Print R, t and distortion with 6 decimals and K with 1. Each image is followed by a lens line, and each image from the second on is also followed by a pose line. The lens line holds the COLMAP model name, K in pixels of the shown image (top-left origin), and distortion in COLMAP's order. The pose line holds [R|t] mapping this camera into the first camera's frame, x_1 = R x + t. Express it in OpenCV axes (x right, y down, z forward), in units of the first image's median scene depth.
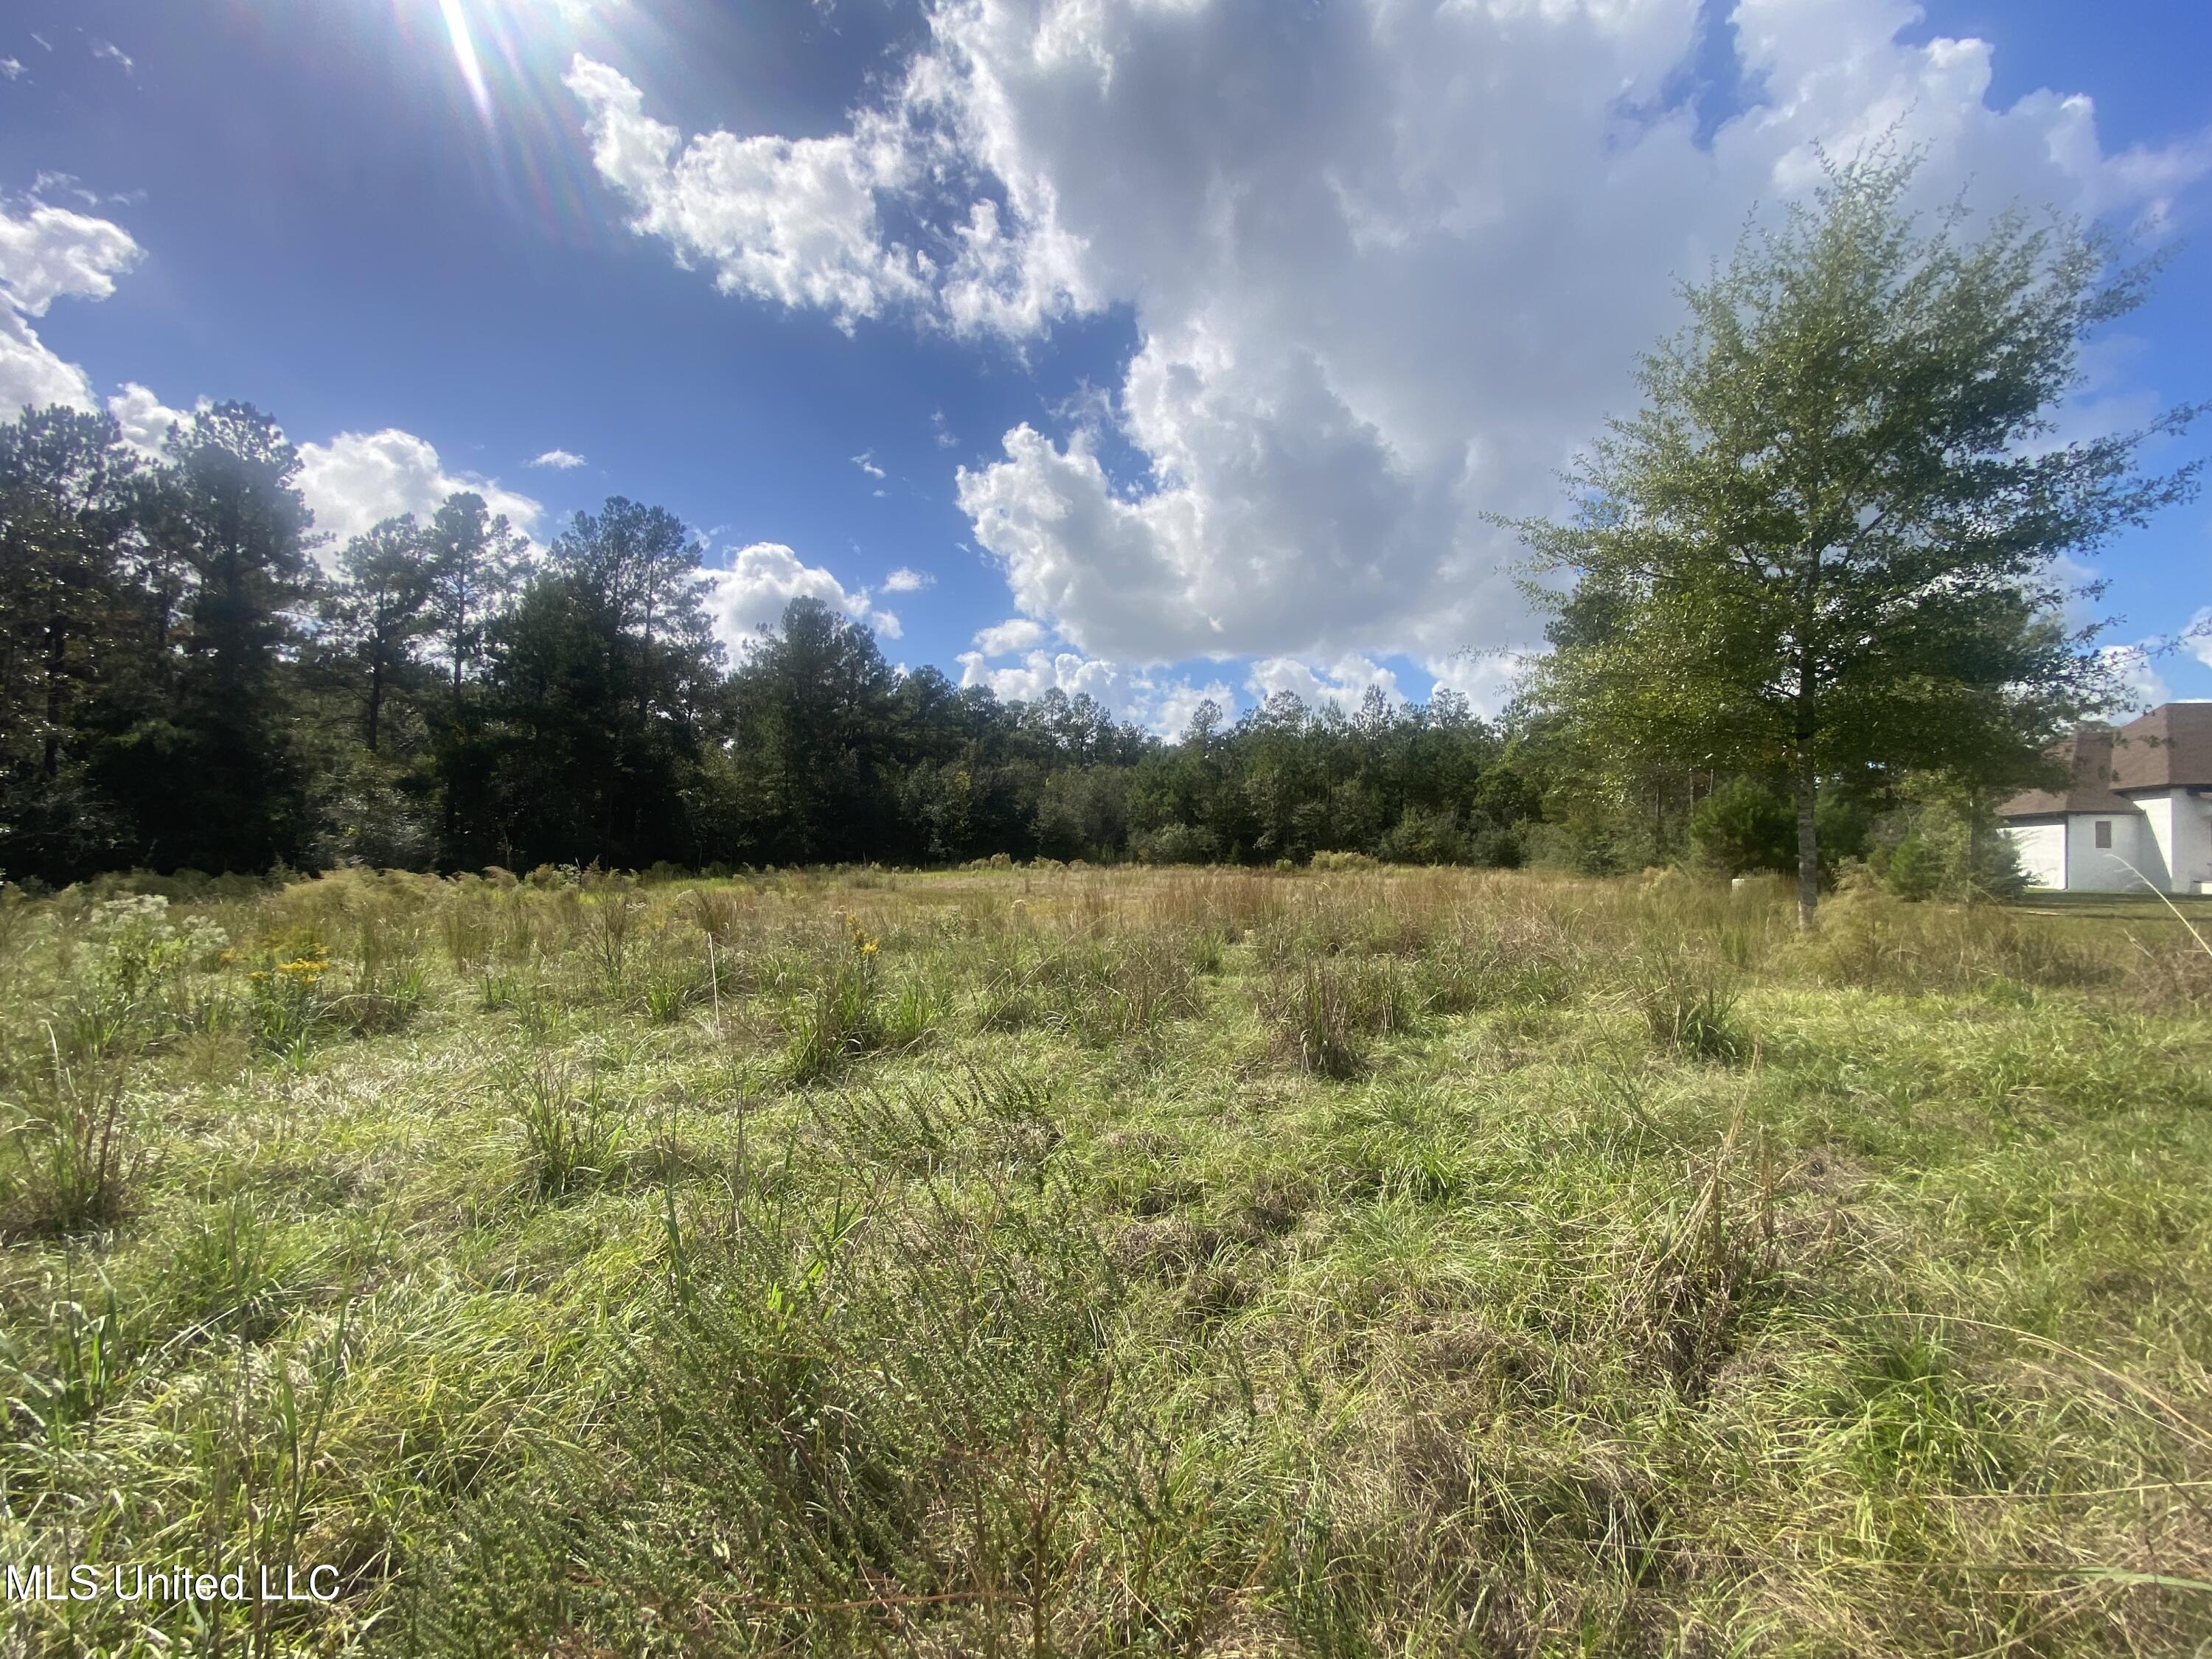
lens RADIAL K [[871.0, 0, 1093.5], [0, 871.0, 828.9], [0, 0, 1]] dist [-0.002217, -0.009537]
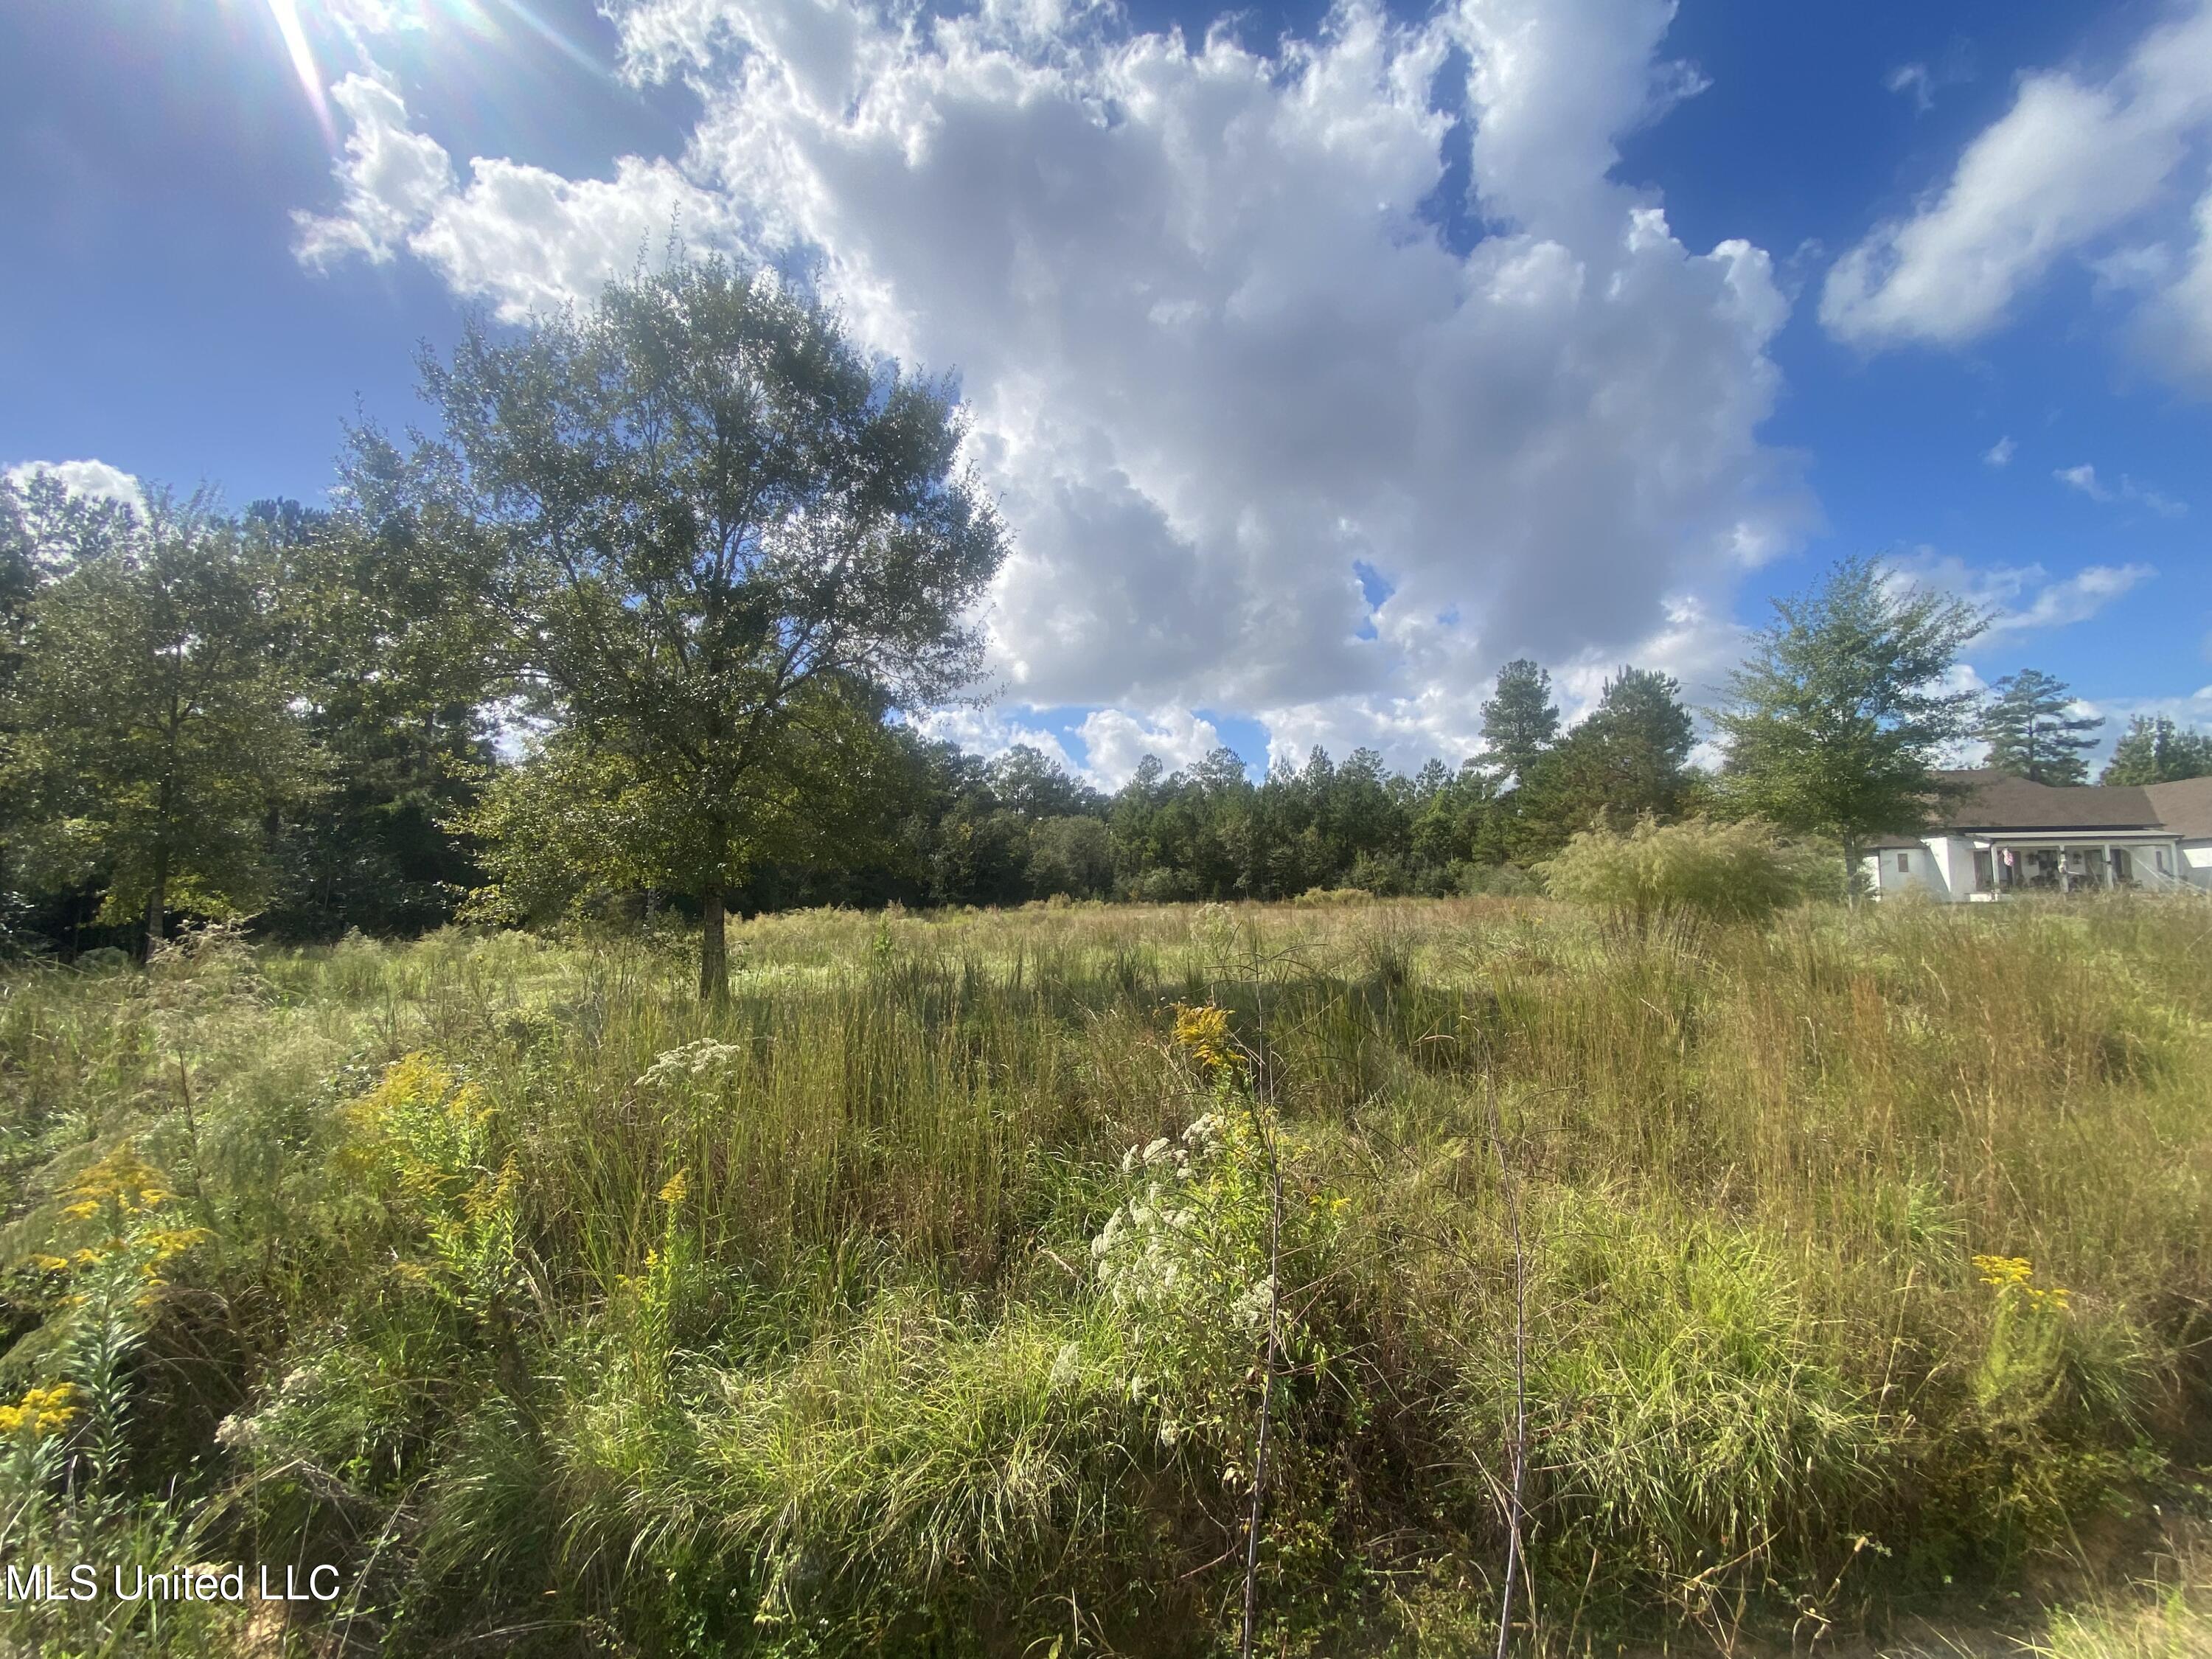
lens RADIAL K [[871.0, 0, 1067.4], [0, 871.0, 859.1], [0, 0, 1]] dist [-0.002217, -0.009537]
pose [[0.991957, -0.014287, 0.125769, -0.169292], [0.016717, 0.999693, -0.018283, 0.001853], [-0.125469, 0.020239, 0.991891, -0.111555]]
